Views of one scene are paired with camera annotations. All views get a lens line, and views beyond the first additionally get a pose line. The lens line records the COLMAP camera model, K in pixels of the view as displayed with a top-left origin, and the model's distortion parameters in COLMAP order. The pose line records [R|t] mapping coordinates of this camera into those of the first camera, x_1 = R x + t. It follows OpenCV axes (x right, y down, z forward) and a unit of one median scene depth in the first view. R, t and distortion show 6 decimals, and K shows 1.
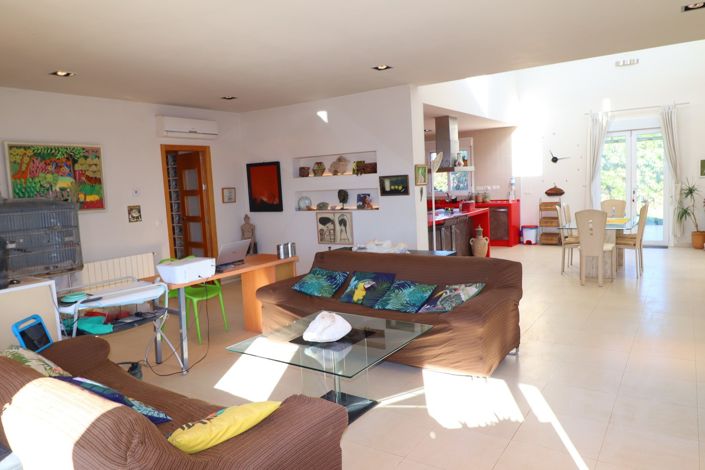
lens RADIAL K [[478.2, 0, 352.5], [0, 478.2, 235.0], [0, 0, 1]] dist [0.006623, -0.053397]
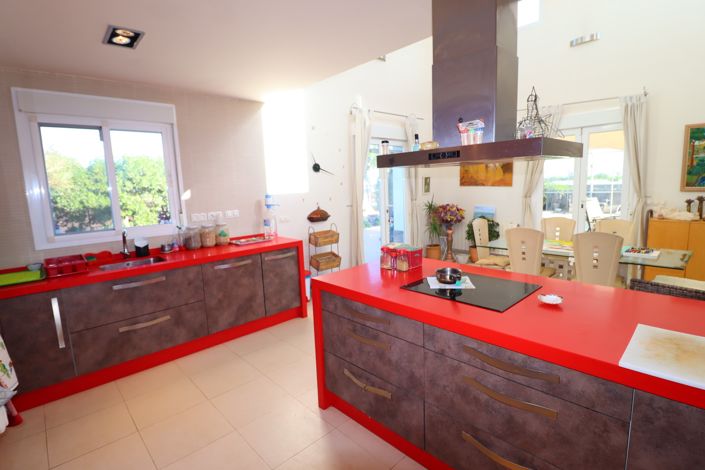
lens RADIAL K [[345.0, 0, 354.1], [0, 345.0, 229.5], [0, 0, 1]] dist [-0.016228, -0.000486]
pose [[0.211664, -0.081327, 0.973953, -0.038805], [0.134519, 0.989472, 0.053389, -0.091496], [-0.968041, 0.119714, 0.220375, 0.858771]]
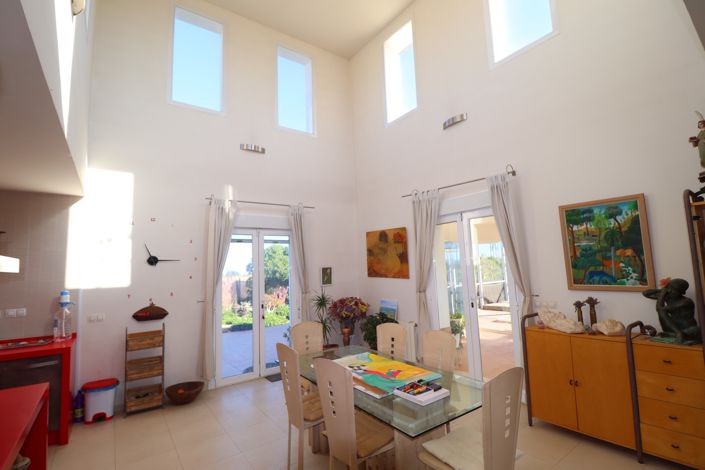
lens RADIAL K [[327.6, 0, 354.7], [0, 327.6, 232.0], [0, 0, 1]] dist [0.001947, -0.013530]
pose [[0.329583, 0.143844, 0.933104, 0.109748], [0.124712, 0.973032, -0.194049, -0.079132], [-0.935854, 0.180325, 0.302756, 0.623825]]
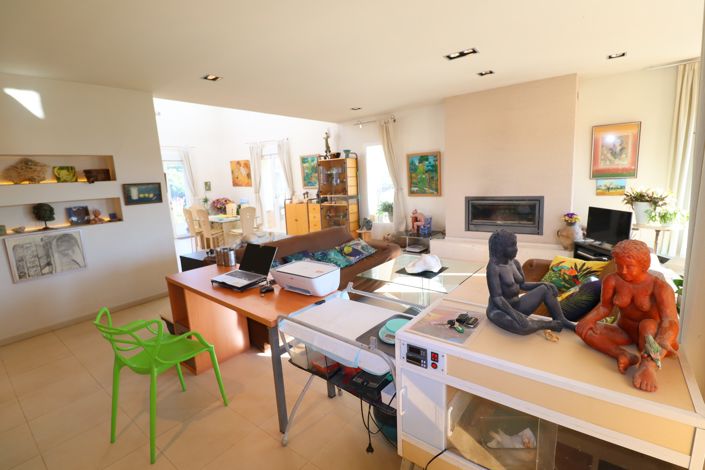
lens RADIAL K [[327.6, 0, 354.7], [0, 327.6, 232.0], [0, 0, 1]] dist [0.001947, -0.013530]
pose [[0.054938, -0.118273, 0.991460, -0.365628], [0.160282, 0.981128, 0.108159, -0.019292], [-0.985541, 0.152972, 0.072858, 0.351845]]
